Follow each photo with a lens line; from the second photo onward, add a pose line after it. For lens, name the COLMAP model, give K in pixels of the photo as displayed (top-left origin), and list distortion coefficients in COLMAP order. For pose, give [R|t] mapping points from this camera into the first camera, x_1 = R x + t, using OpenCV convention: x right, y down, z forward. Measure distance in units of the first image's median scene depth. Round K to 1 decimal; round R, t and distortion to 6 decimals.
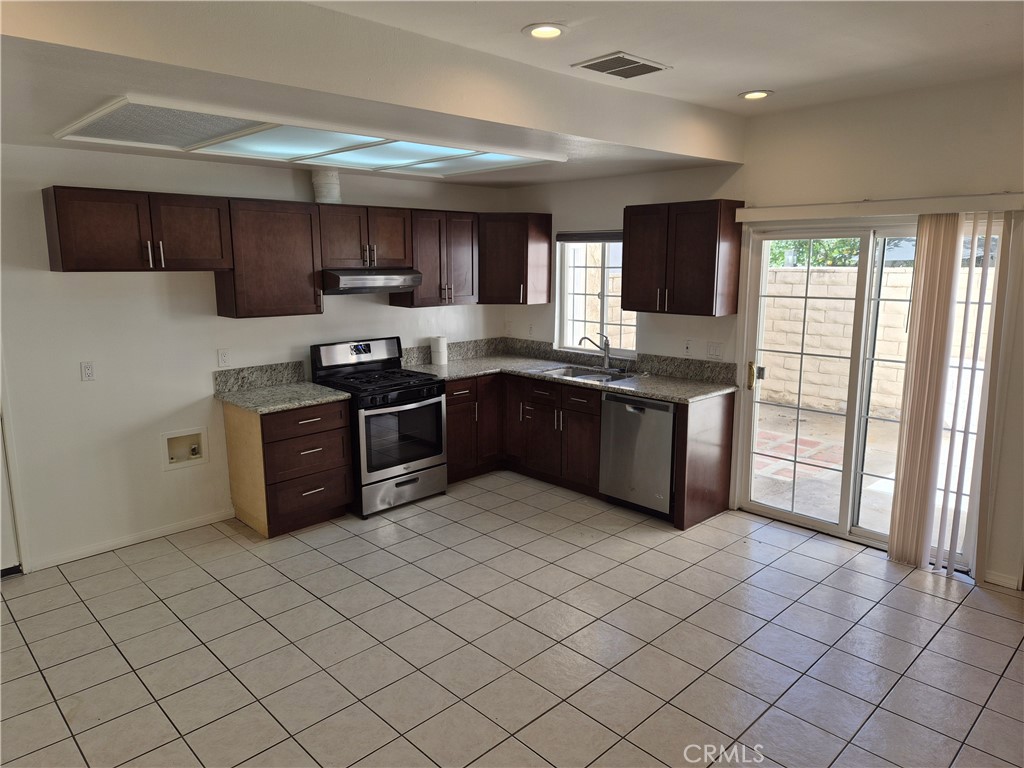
lens RADIAL K [[684.1, 0, 512.0], [0, 684.1, 384.0], [0, 0, 1]] dist [0.092089, -0.078026]
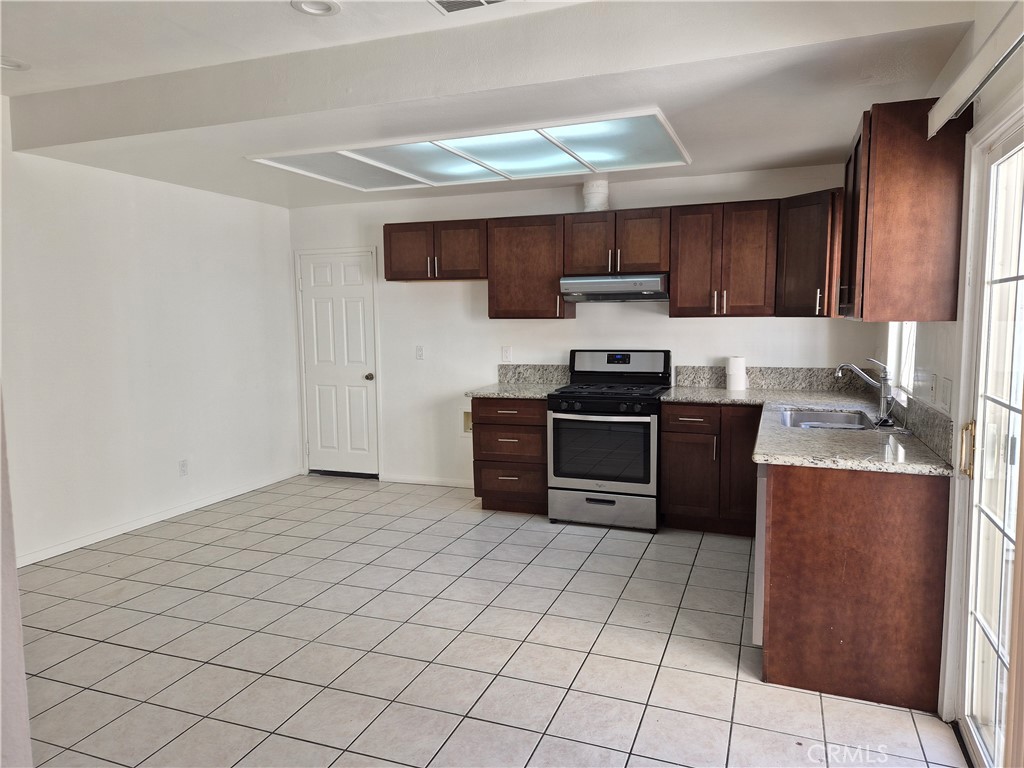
lens RADIAL K [[685.7, 0, 522.6], [0, 685.7, 393.6], [0, 0, 1]] dist [0.089762, -0.000388]
pose [[0.430021, 0.106928, -0.896465, 0.661321], [-0.158283, 0.986511, 0.041742, -0.024138], [0.888836, 0.123946, 0.441145, 0.510427]]
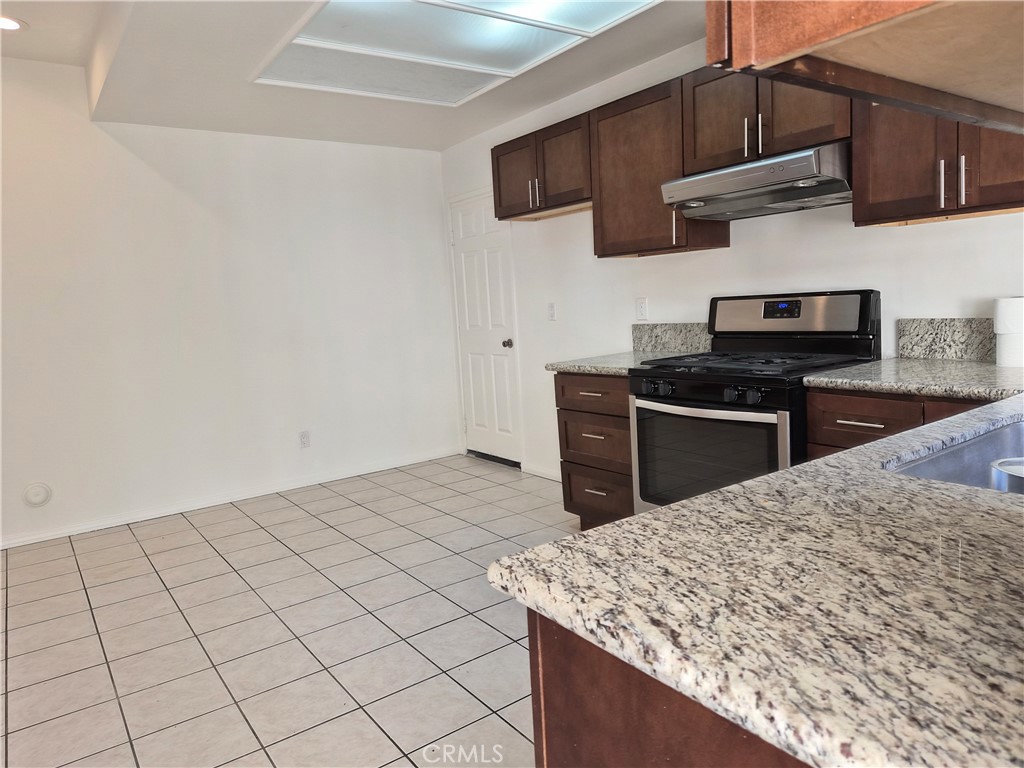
lens RADIAL K [[684.1, 0, 512.0], [0, 684.1, 384.0], [0, 0, 1]] dist [0.092089, -0.078026]
pose [[-0.140428, 0.138957, -0.980291, 0.416221], [-0.120695, 0.980316, 0.156250, -0.059259], [0.982707, 0.140258, -0.120892, 0.957242]]
